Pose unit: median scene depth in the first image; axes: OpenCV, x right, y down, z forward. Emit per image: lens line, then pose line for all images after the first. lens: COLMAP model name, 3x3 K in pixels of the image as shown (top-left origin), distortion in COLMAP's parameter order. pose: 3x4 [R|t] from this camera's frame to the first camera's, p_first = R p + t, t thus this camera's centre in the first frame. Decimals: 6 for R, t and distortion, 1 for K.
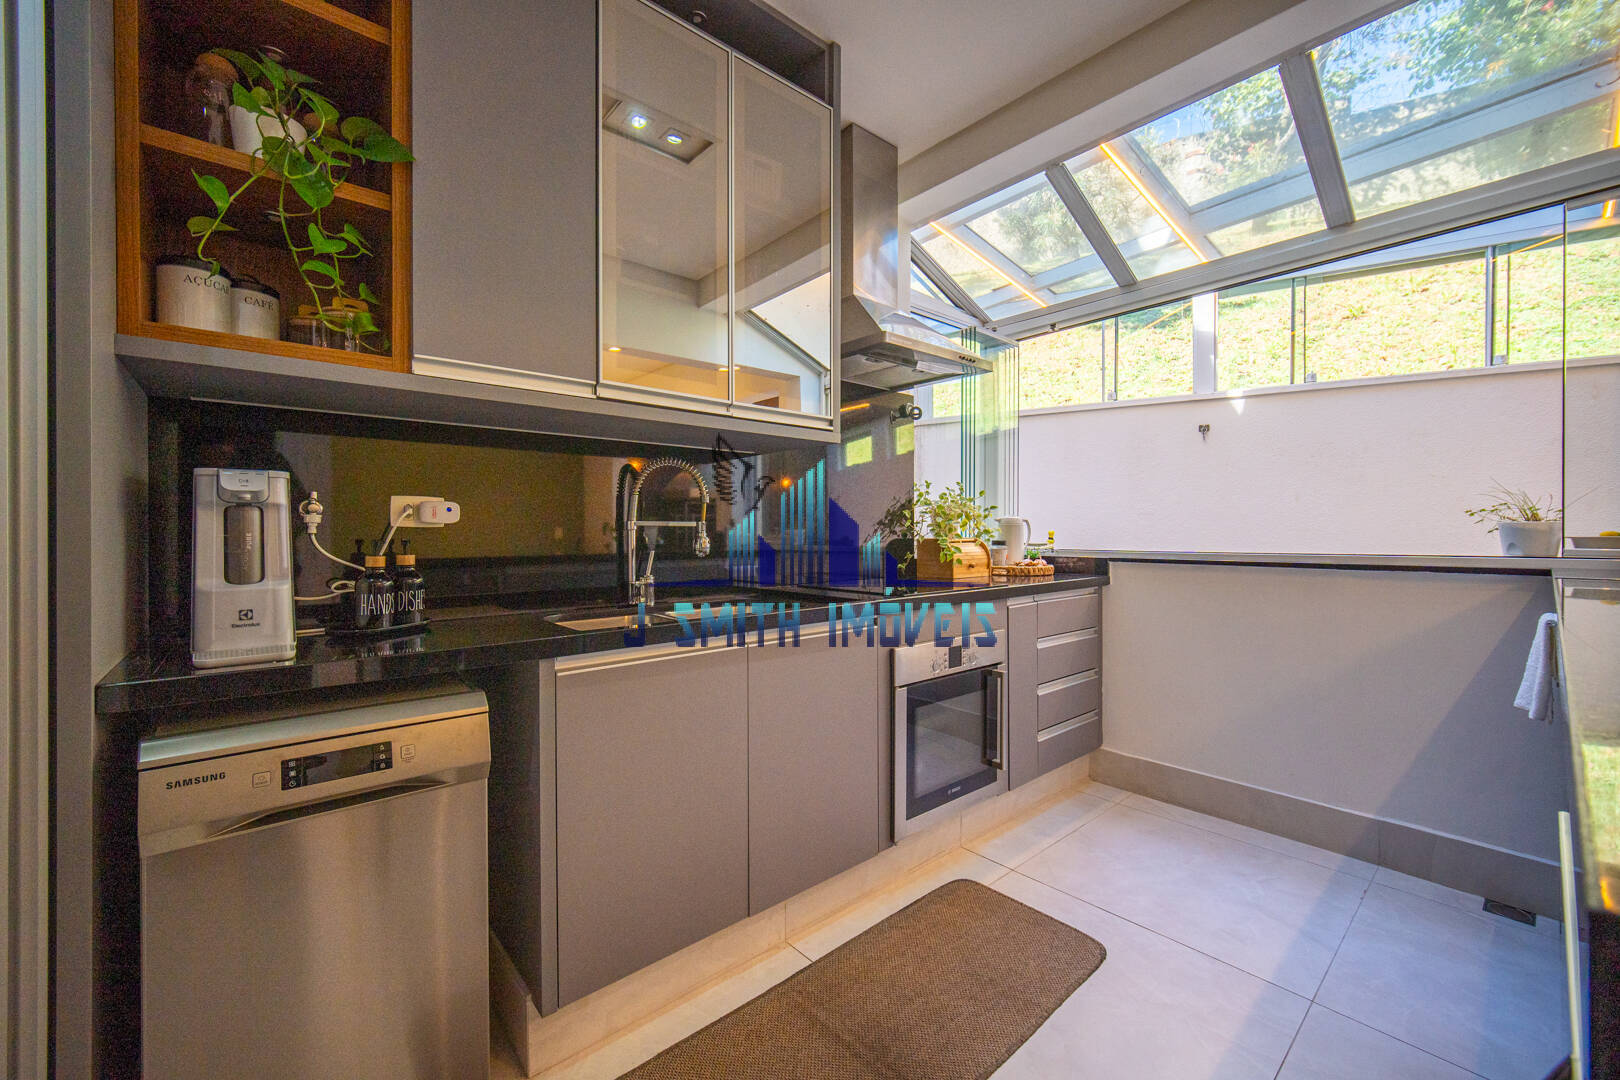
lens RADIAL K [[641.4, 0, 814.2], [0, 641.4, 537.7], [0, 0, 1]] dist [-0.003724, -0.000037]
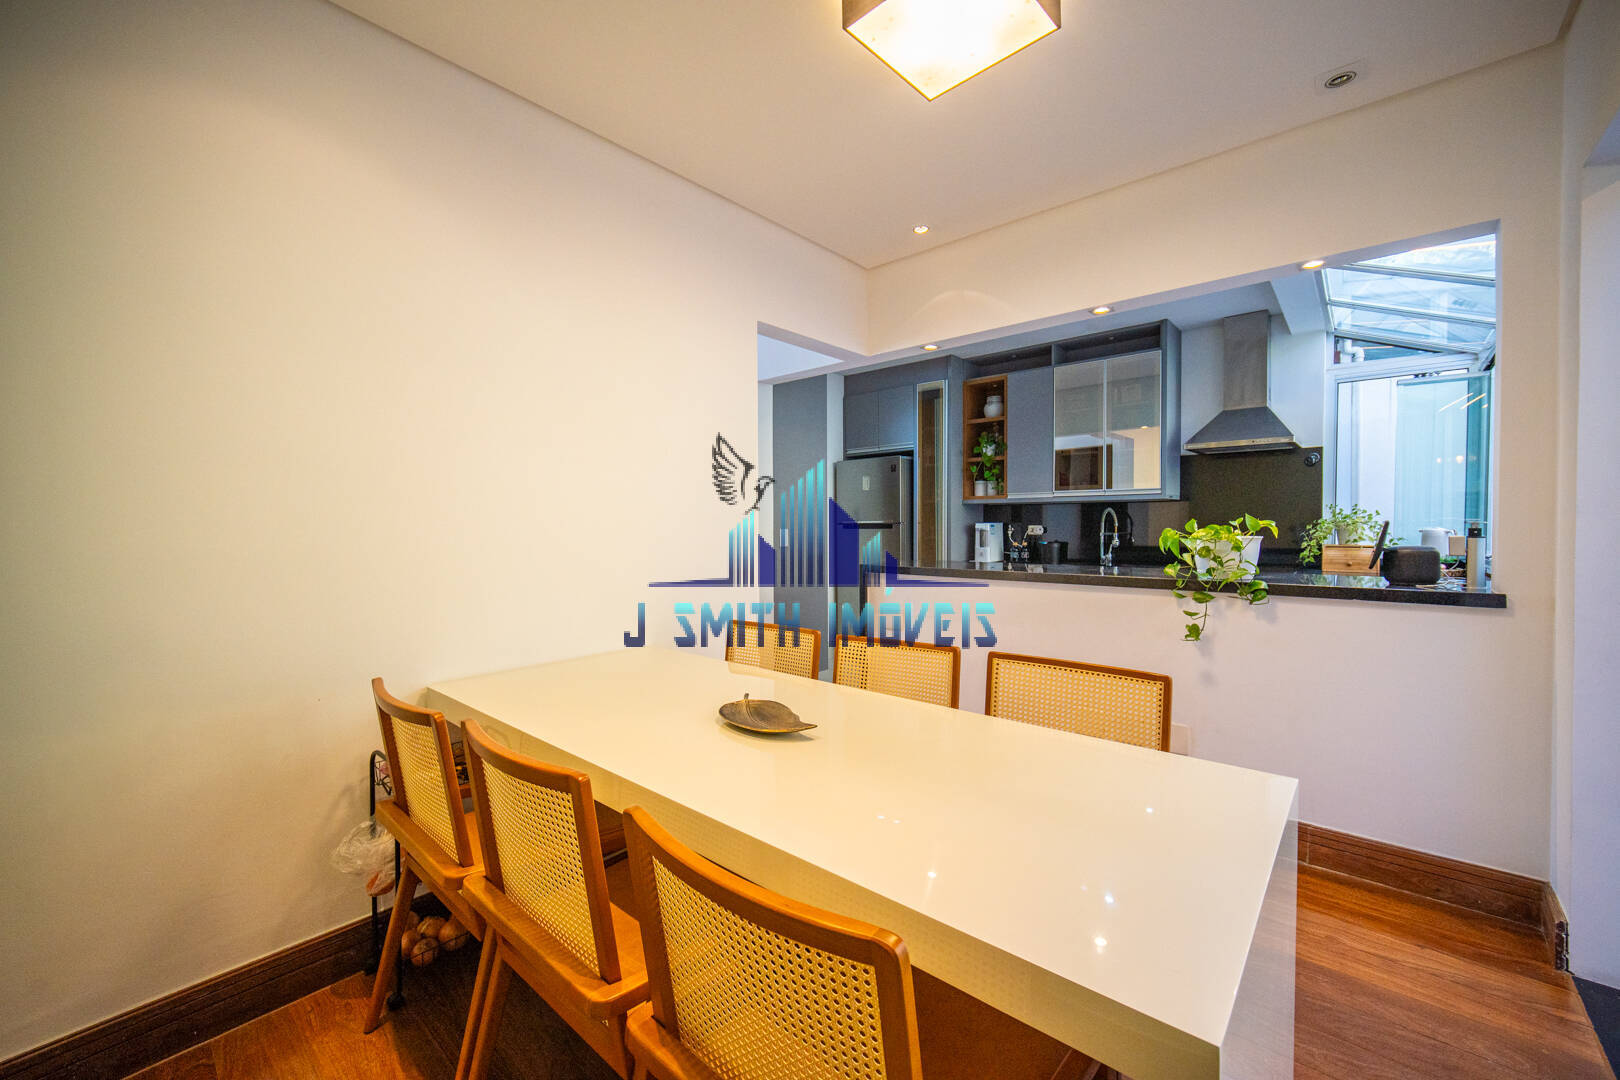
lens RADIAL K [[641.4, 0, 814.2], [0, 641.4, 537.7], [0, 0, 1]] dist [-0.003724, -0.000037]
pose [[0.129941, 0.013985, -0.991423, 2.944425], [-0.002697, 0.999902, 0.013752, -0.050648], [0.991518, 0.000887, 0.129966, -0.681068]]
